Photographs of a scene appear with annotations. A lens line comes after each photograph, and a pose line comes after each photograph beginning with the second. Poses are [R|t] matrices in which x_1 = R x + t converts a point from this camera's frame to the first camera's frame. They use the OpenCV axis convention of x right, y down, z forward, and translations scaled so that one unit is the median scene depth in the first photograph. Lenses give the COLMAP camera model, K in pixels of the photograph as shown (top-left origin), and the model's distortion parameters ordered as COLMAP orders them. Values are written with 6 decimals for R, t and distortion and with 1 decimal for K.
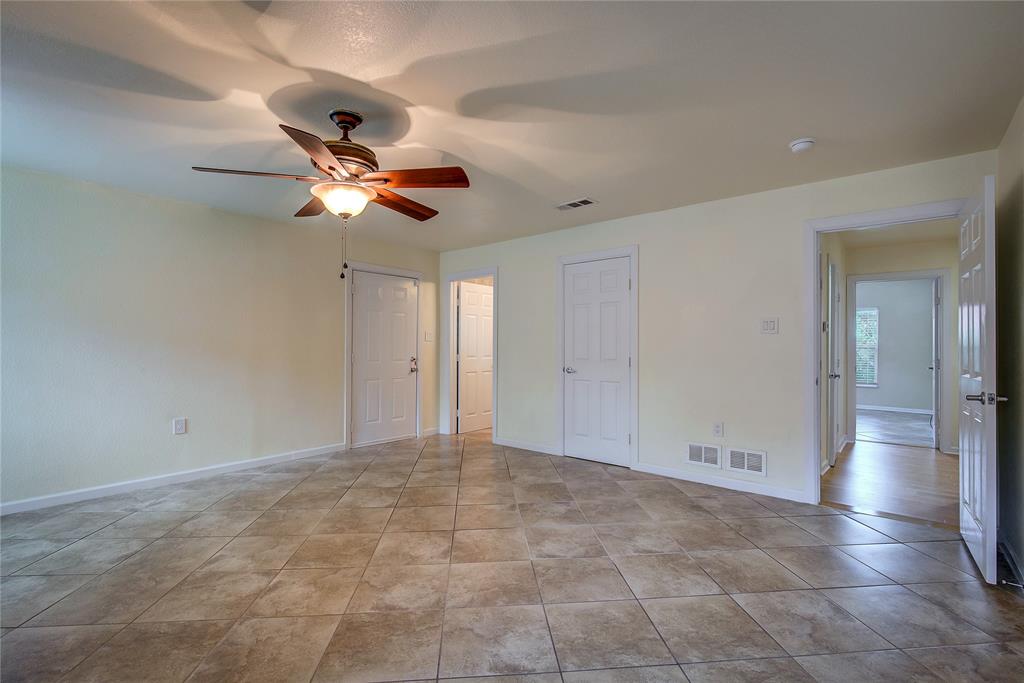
lens RADIAL K [[467.7, 0, 515.2], [0, 467.7, 345.9], [0, 0, 1]] dist [-0.002172, 0.000039]
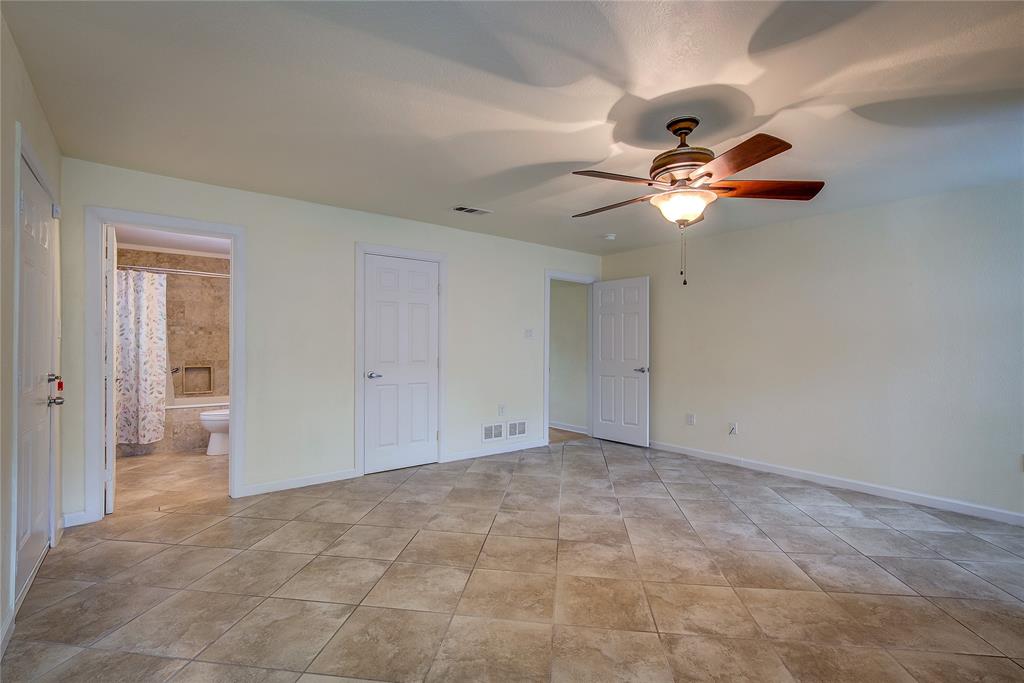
lens RADIAL K [[467.7, 0, 515.2], [0, 467.7, 345.9], [0, 0, 1]] dist [-0.002172, 0.000039]
pose [[0.199178, -0.003540, 0.979957, -1.194332], [-0.004669, 0.999979, 0.004561, -0.014354], [-0.979952, -0.005483, 0.199158, 0.970757]]
